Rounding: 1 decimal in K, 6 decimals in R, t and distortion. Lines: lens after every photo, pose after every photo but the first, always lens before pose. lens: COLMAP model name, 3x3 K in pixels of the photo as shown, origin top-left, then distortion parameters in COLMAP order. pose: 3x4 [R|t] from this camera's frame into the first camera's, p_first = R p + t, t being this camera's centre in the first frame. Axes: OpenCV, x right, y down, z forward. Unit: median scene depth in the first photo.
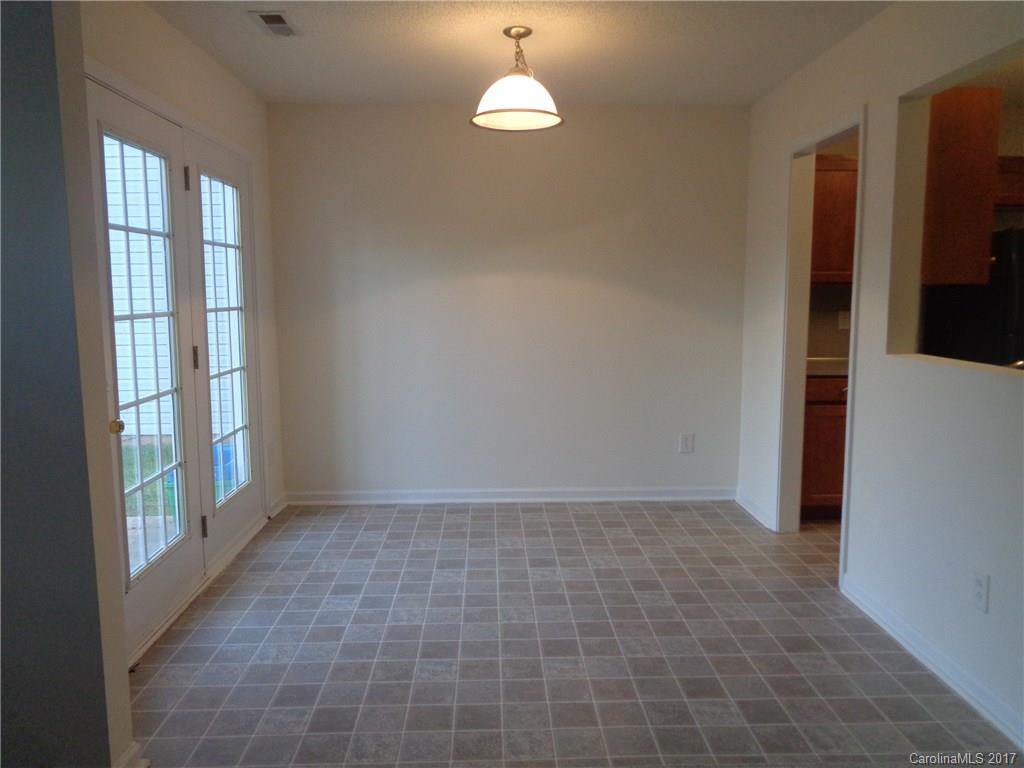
lens RADIAL K [[769.0, 0, 517.2], [0, 769.0, 382.5], [0, 0, 1]] dist [0.010821, -0.000994]
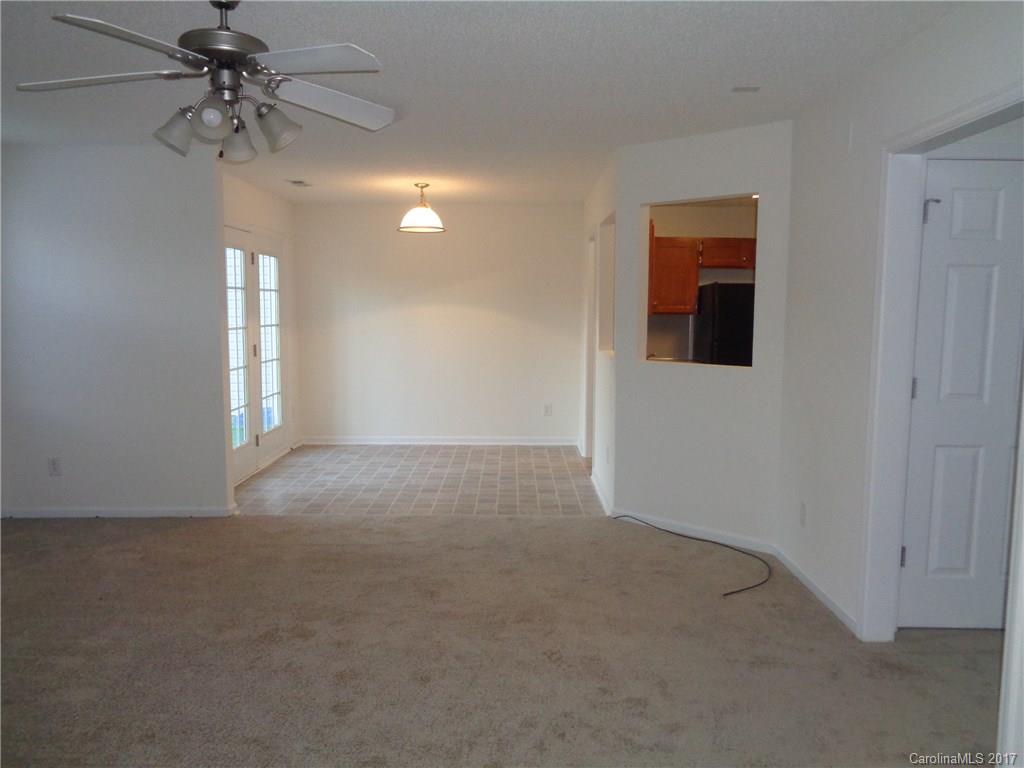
lens RADIAL K [[770.2, 0, 512.0], [0, 770.2, 384.0], [0, 0, 1]] dist [-0.004321, -0.001622]
pose [[0.999240, 0.010317, -0.037589, 0.271432], [-0.011111, 0.999718, -0.020983, 0.077138], [0.037362, 0.021385, 0.999073, -0.819306]]
